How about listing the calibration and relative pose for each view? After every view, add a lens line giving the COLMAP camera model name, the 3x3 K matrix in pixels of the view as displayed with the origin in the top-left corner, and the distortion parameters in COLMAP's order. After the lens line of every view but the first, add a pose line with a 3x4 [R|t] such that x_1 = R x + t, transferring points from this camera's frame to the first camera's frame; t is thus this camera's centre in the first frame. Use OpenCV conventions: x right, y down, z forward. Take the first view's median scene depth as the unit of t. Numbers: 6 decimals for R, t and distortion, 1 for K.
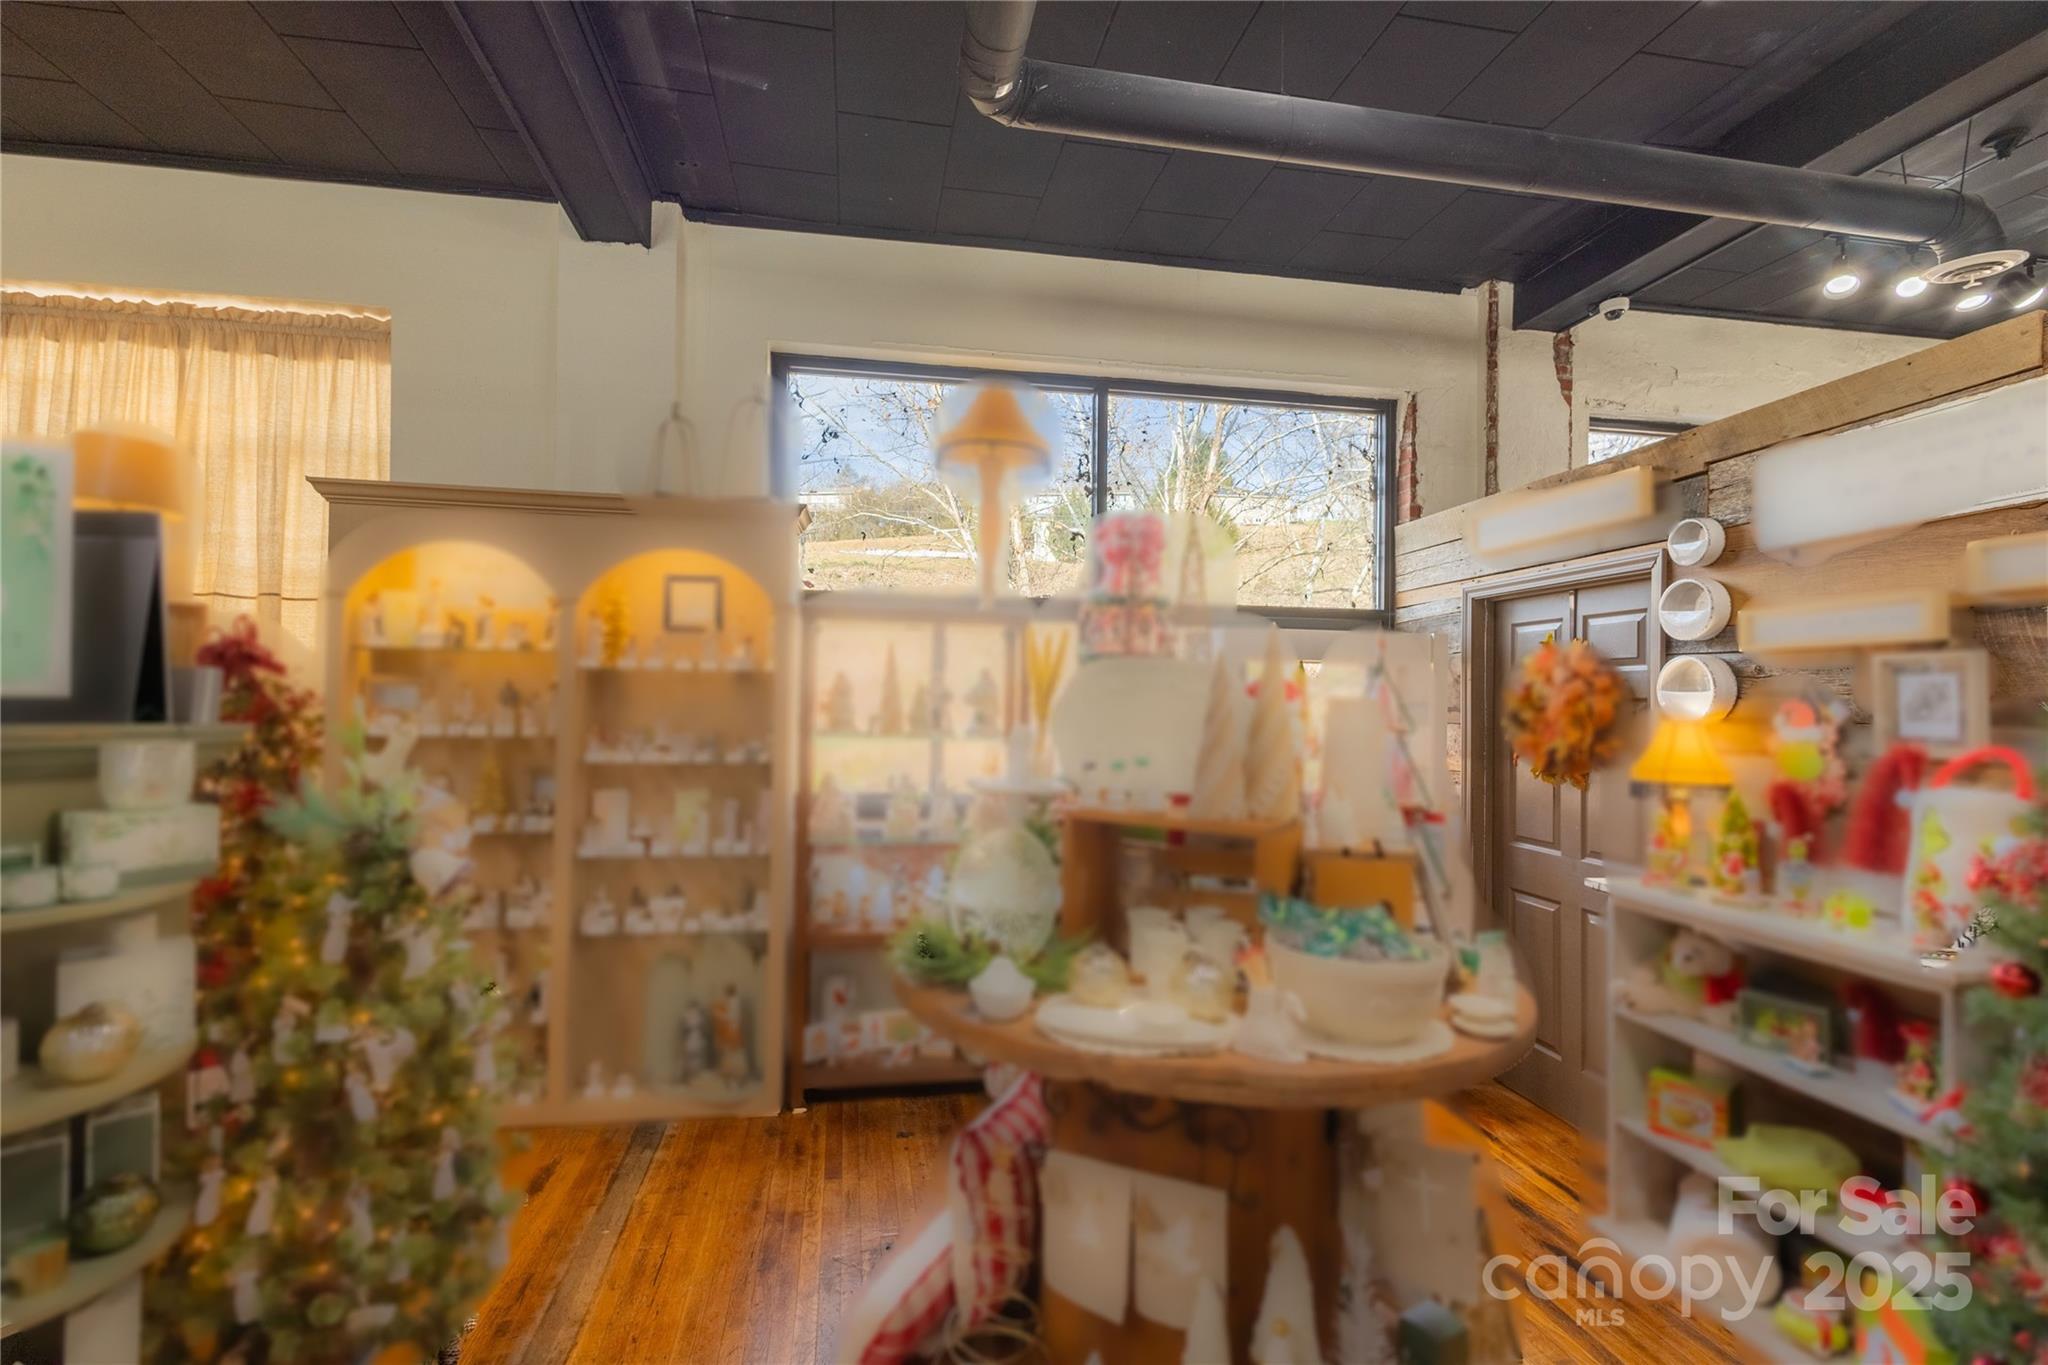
lens RADIAL K [[938.0, 0, 1026.0], [0, 938.0, 681.8], [0, 0, 1]] dist [0.011650, -0.004590]
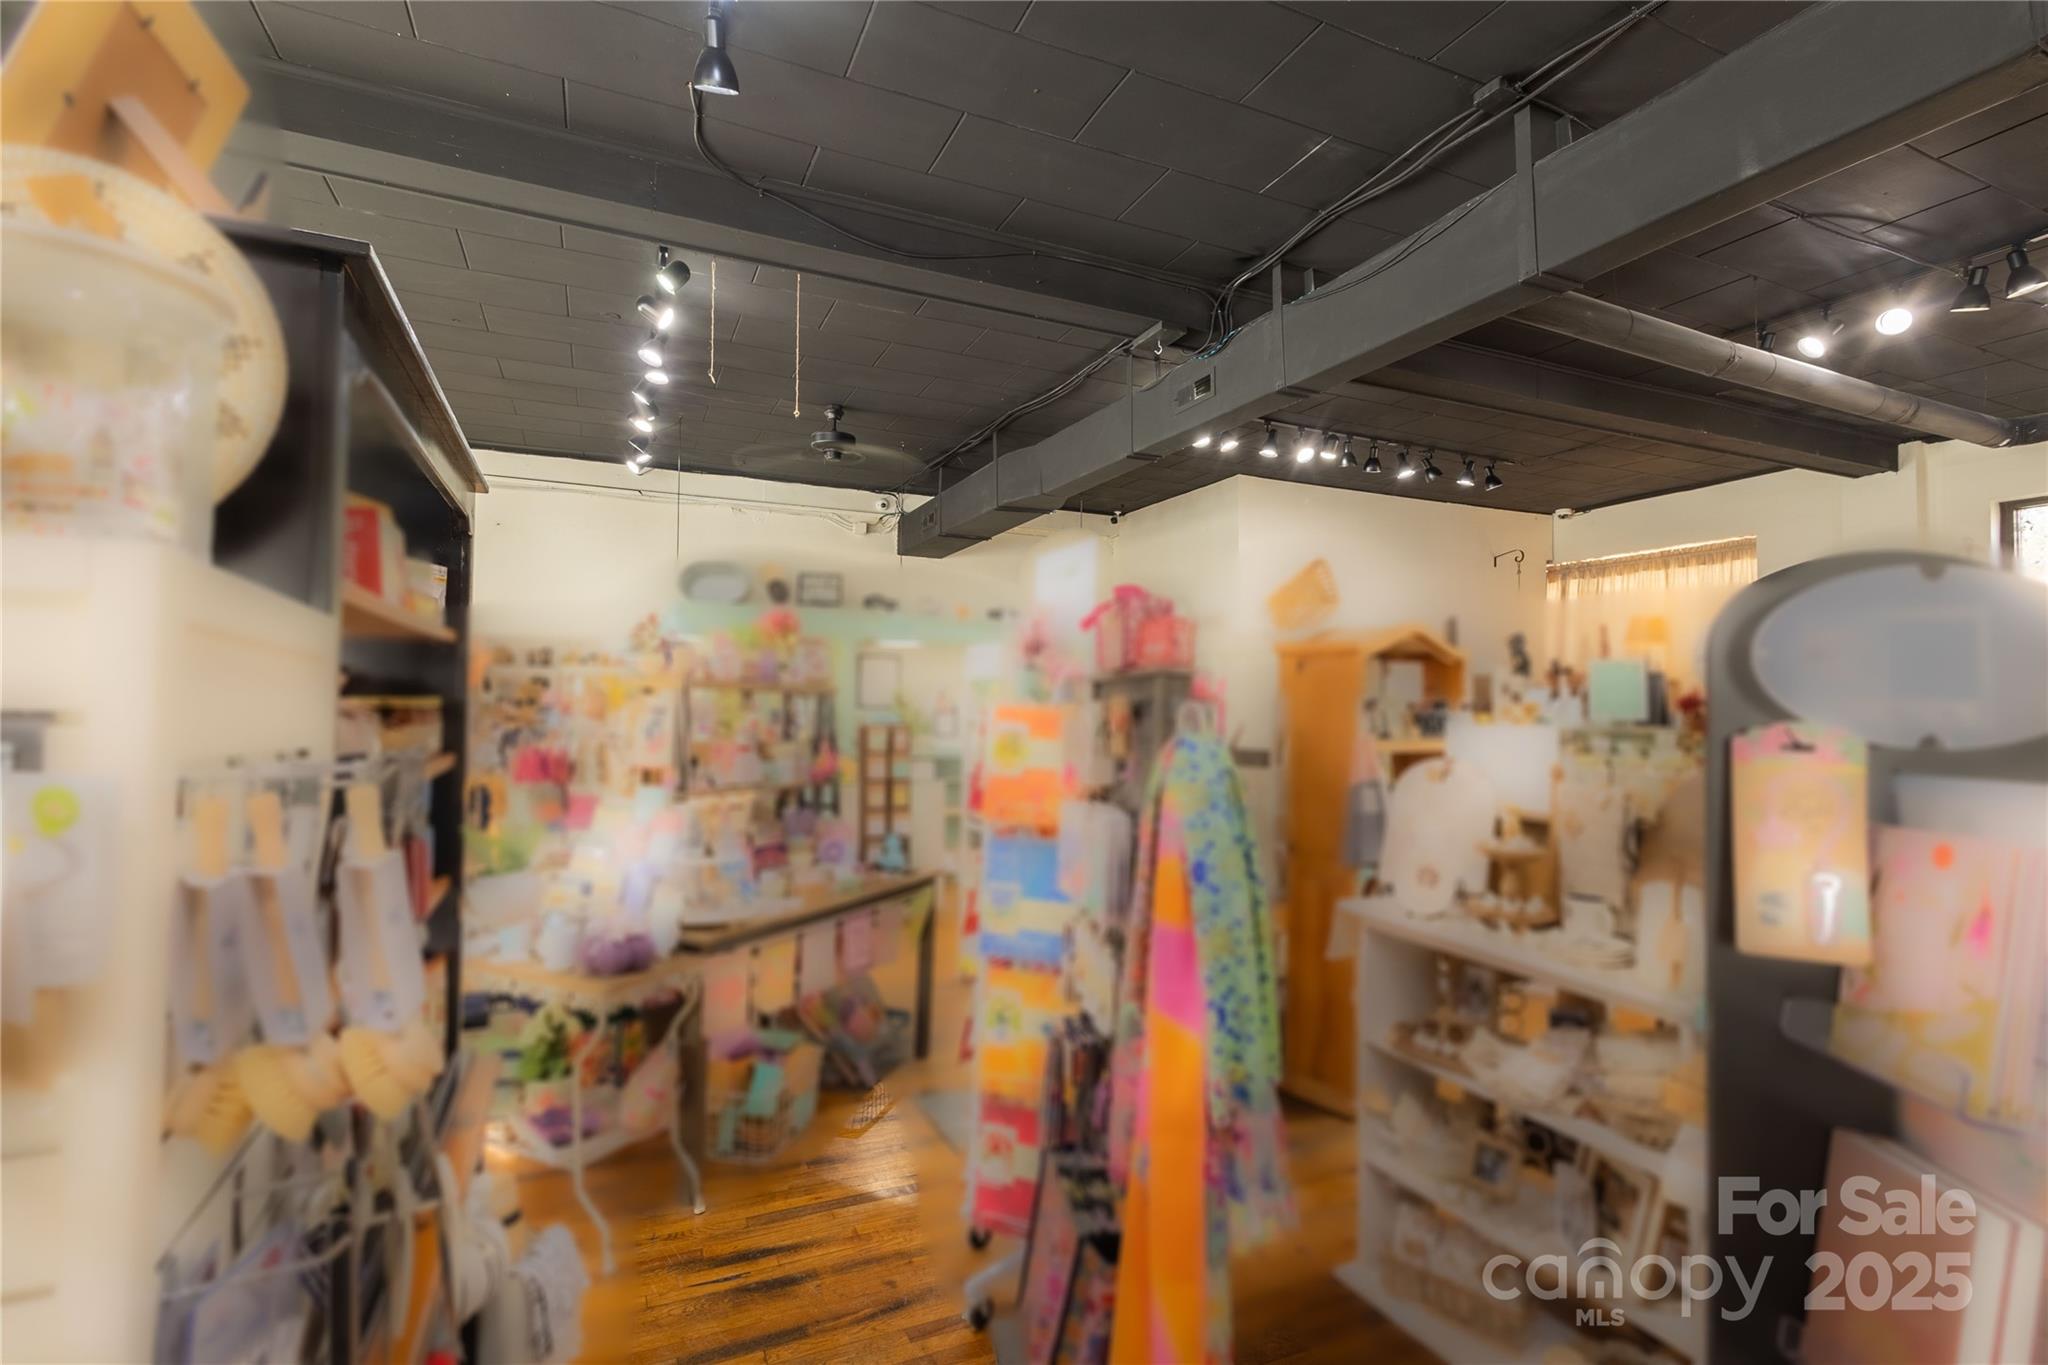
lens RADIAL K [[938.0, 0, 1027.8], [0, 938.0, 686.4], [0, 0, 1]] dist [0.011650, -0.004590]
pose [[0.249464, -0.034438, -0.967772, 0.948642], [0.011632, 0.999402, -0.032565, -0.005800], [0.968314, -0.003133, 0.249715, -1.102773]]
